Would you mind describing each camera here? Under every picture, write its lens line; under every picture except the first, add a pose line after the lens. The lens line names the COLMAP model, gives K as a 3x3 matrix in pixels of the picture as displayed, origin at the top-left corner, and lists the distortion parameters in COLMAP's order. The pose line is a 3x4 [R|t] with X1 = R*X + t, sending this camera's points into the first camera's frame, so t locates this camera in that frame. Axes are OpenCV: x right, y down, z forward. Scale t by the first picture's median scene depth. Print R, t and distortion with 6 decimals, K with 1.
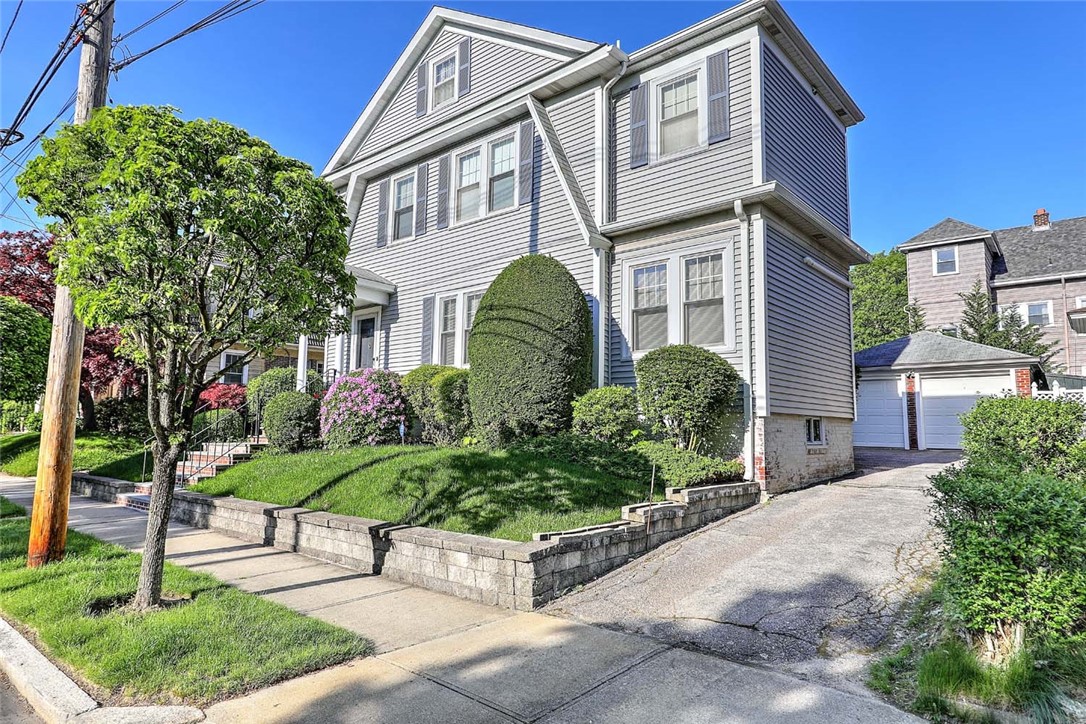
lens RADIAL K [[632.5, 0, 543.0], [0, 632.5, 362.0], [0, 0, 1]] dist [0.001743, -0.000502]
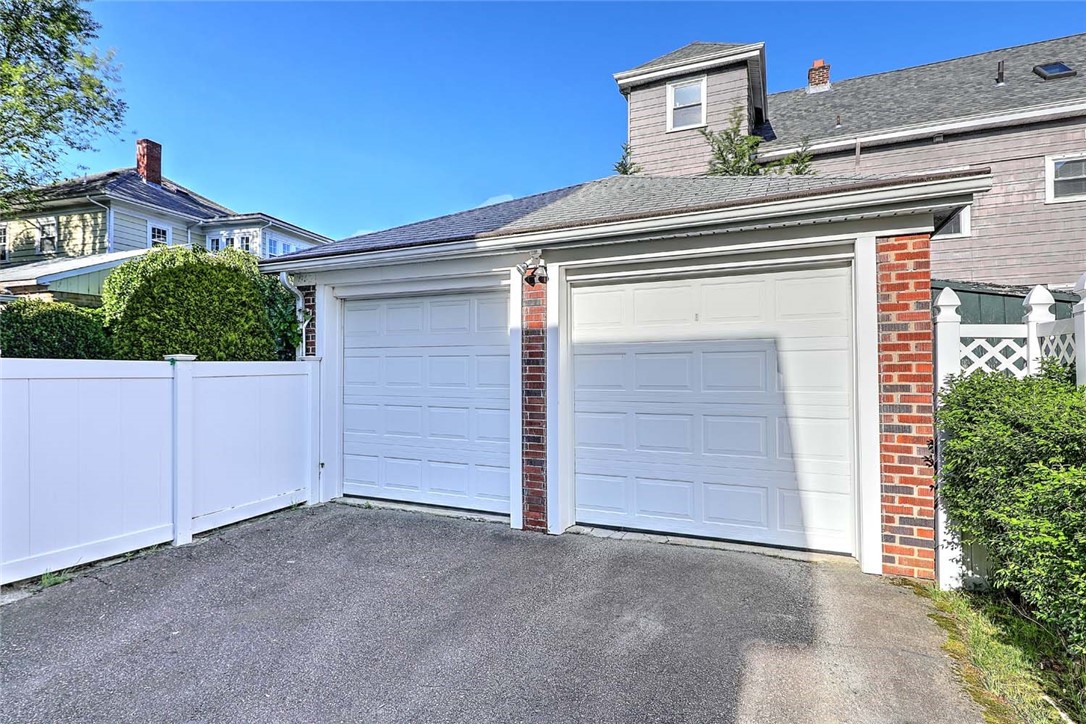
lens RADIAL K [[561.4, 0, 543.0], [0, 561.4, 362.0], [0, 0, 1]] dist [-0.002279, -0.001642]
pose [[0.956090, -0.007893, 0.292965, 0.245309], [-0.018247, 0.996094, 0.086388, 0.019016], [-0.292503, -0.087941, 0.952212, 0.363341]]
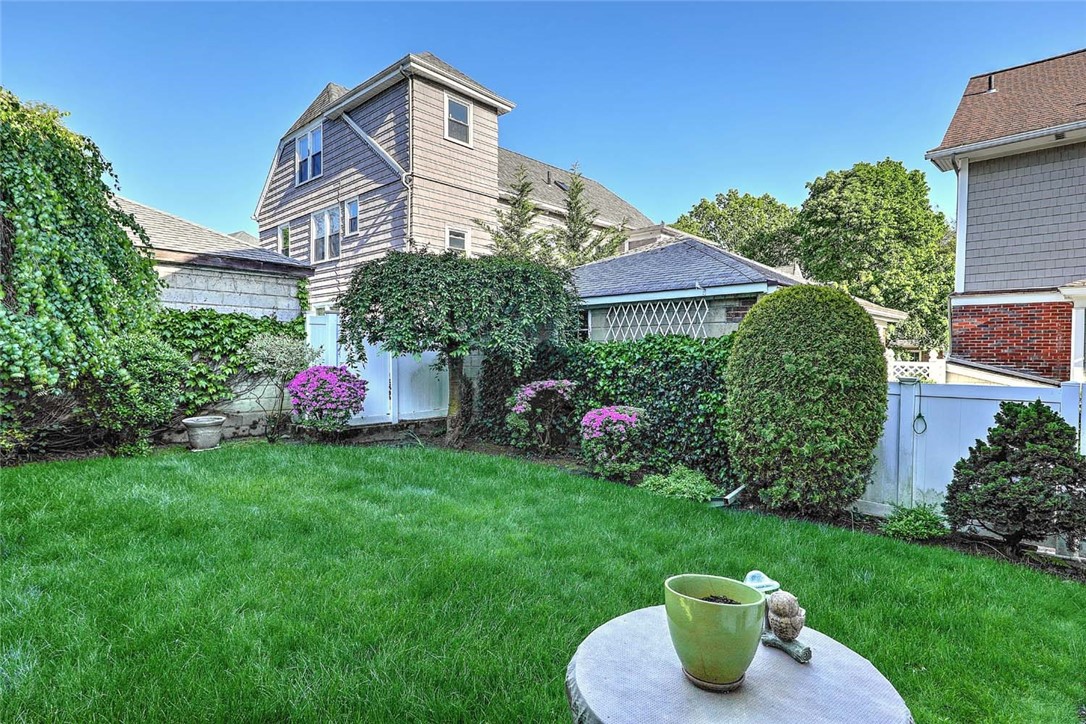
lens RADIAL K [[561.4, 0, 543.0], [0, 561.4, 362.0], [0, 0, 1]] dist [-0.002279, -0.001642]
pose [[0.022603, -0.020943, 0.999525, 0.063568], [-0.111473, 0.993493, 0.023337, 0.032748], [-0.993510, -0.111947, 0.020121, 0.593025]]
